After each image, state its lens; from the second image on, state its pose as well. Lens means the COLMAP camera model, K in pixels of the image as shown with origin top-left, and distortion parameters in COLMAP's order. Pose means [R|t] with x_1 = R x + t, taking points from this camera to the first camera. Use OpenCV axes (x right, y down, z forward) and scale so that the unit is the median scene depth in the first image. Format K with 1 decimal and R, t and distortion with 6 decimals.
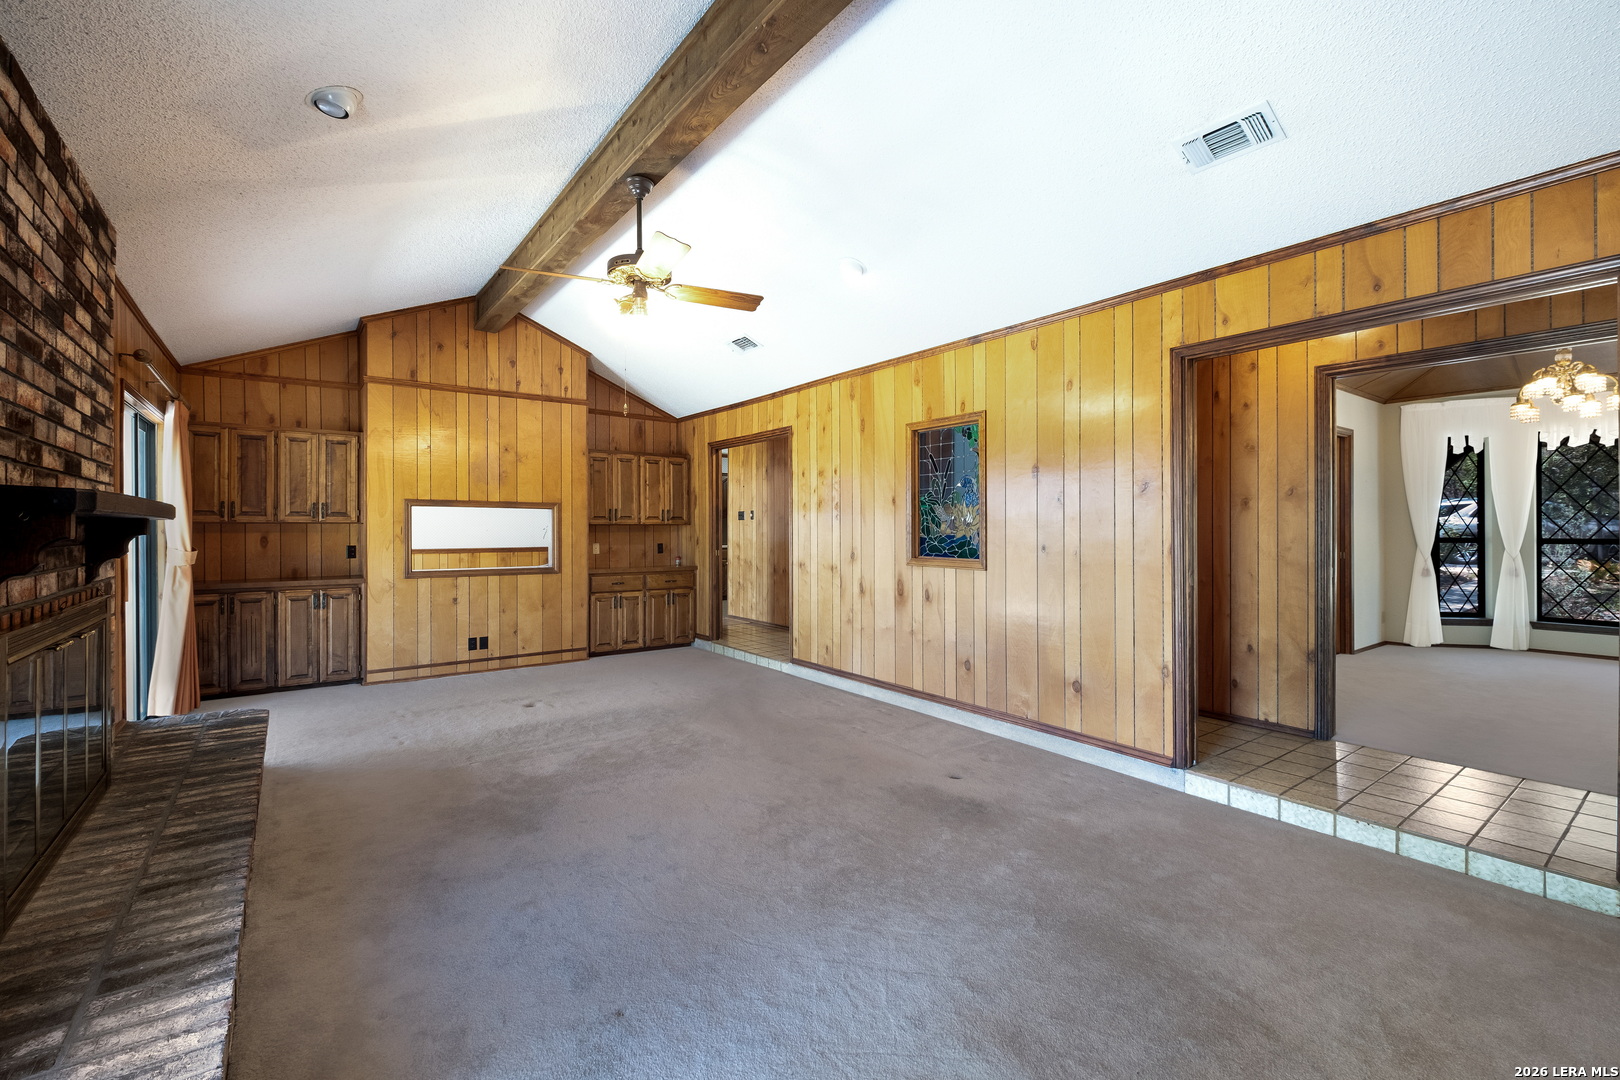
lens RADIAL K [[702.5, 0, 813.5], [0, 702.5, 531.6], [0, 0, 1]] dist [0.001442, -0.003708]
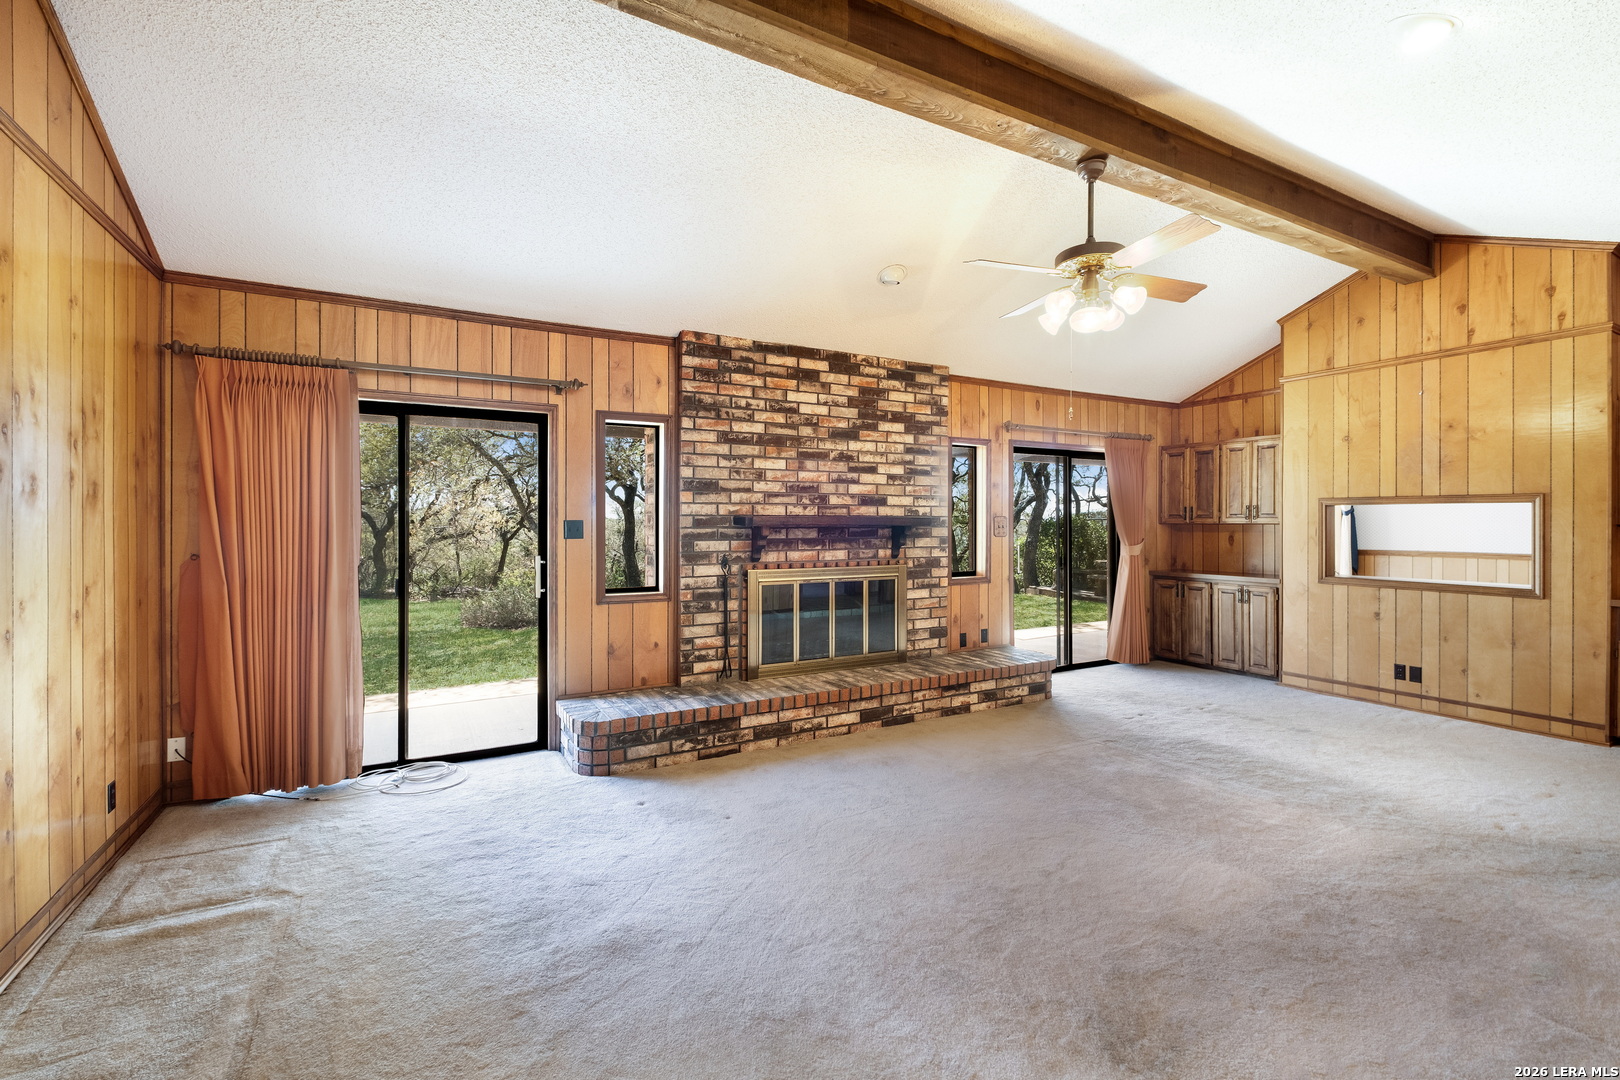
lens RADIAL K [[702.5, 0, 798.7], [0, 702.5, 530.1], [0, 0, 1]] dist [0.001442, -0.003708]
pose [[-0.155930, 0.012353, -0.987691, 0.444215], [-0.002709, 0.999913, 0.012934, -0.013865], [0.987764, 0.004692, -0.155882, 0.455176]]
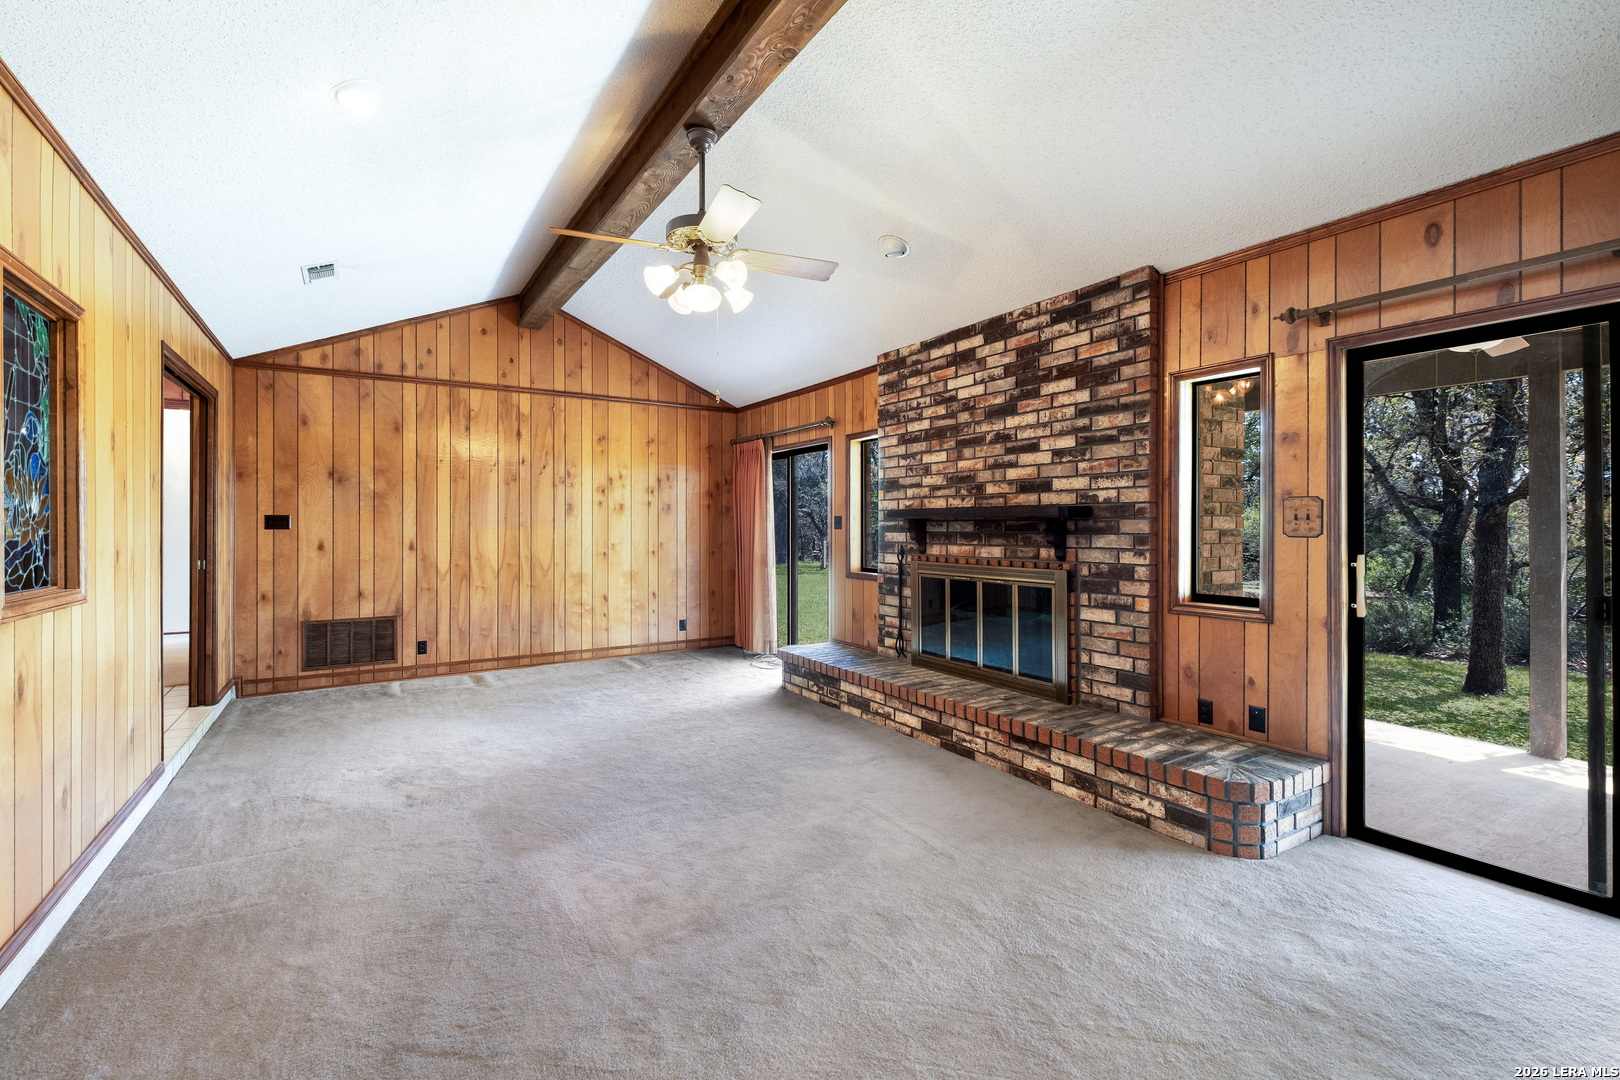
lens RADIAL K [[702.5, 0, 809.8], [0, 702.5, 528.8], [0, 0, 1]] dist [0.001442, -0.003708]
pose [[-0.995693, 0.002212, 0.092682, -0.266195], [0.002922, 0.999967, 0.007527, -0.003468], [-0.092662, 0.007765, -0.995667, 1.108519]]
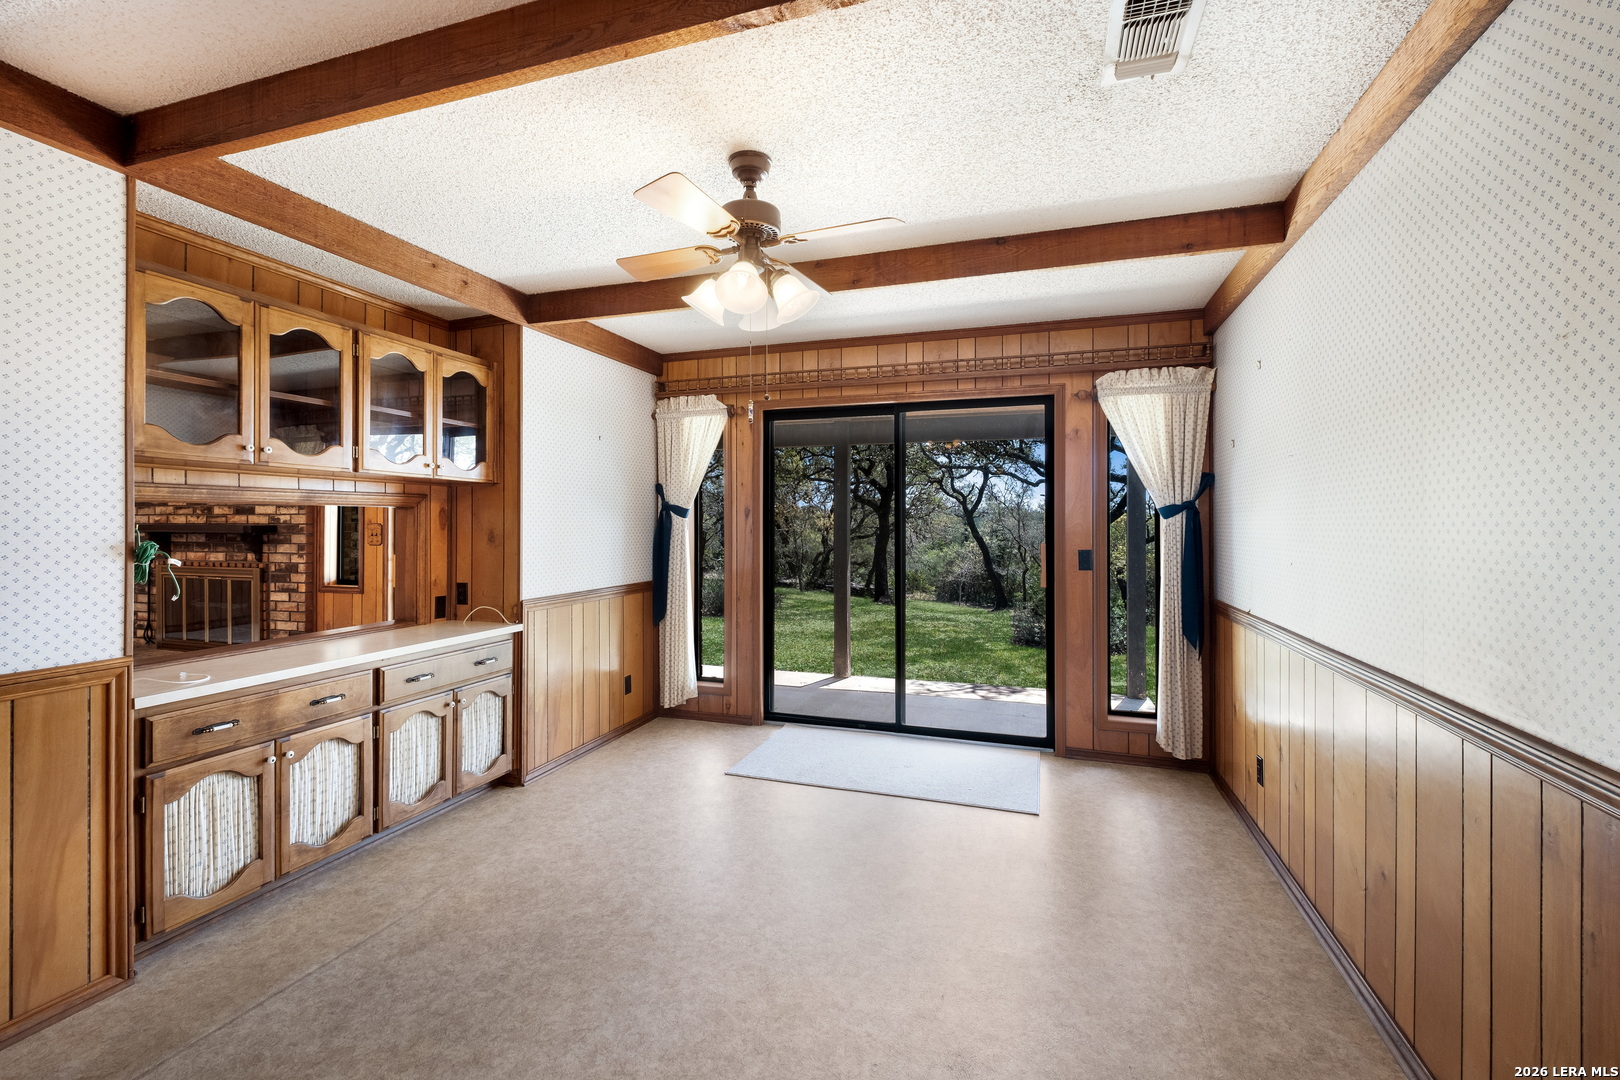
lens RADIAL K [[702.5, 0, 807.3], [0, 702.5, 537.1], [0, 0, 1]] dist [0.001442, -0.003708]
pose [[-0.830254, -0.004472, -0.557367, -0.525250], [-0.008057, 0.999960, 0.003979, -0.011998], [0.557327, 0.007794, -0.830257, 1.655530]]
